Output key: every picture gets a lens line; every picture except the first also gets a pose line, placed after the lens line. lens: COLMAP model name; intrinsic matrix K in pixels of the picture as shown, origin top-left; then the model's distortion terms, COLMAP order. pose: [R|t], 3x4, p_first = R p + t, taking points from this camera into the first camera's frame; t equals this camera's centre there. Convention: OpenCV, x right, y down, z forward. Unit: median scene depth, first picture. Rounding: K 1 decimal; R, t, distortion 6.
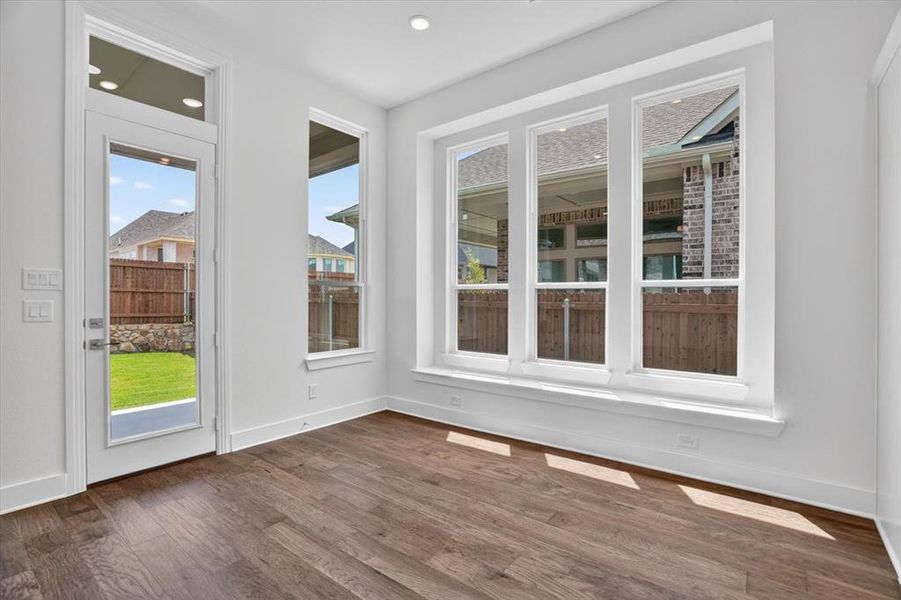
lens RADIAL K [[422.4, 0, 451.1], [0, 422.4, 302.5], [0, 0, 1]] dist [-0.050455, 0.016981]
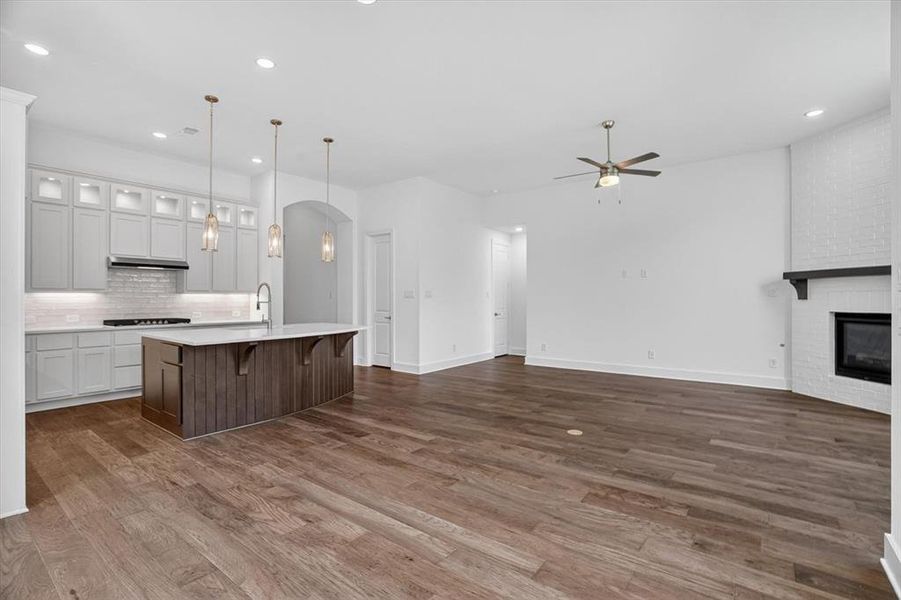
lens RADIAL K [[422.4, 0, 448.8], [0, 422.4, 297.9], [0, 0, 1]] dist [-0.050455, 0.016981]
pose [[-0.999944, 0.002114, -0.010389, -0.135843], [0.002033, 0.999968, 0.007800, -0.015250], [0.010406, 0.007779, -0.999916, 1.066608]]
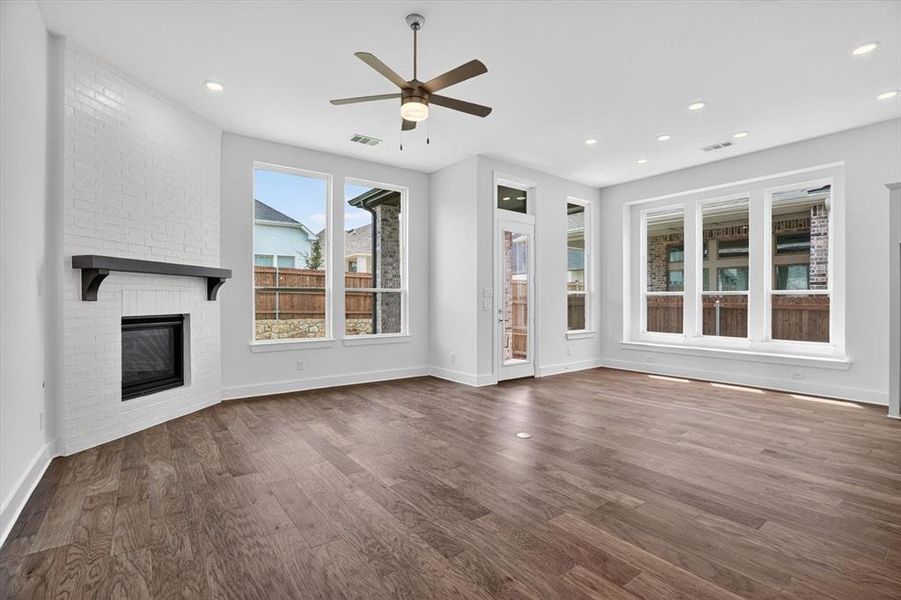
lens RADIAL K [[422.4, 0, 445.7], [0, 422.4, 301.7], [0, 0, 1]] dist [-0.050455, 0.016981]
pose [[0.963568, 0.000033, -0.267464, -0.361514], [-0.002040, 0.999972, -0.007228, 0.009292], [0.267457, 0.007510, 0.963541, -0.935091]]
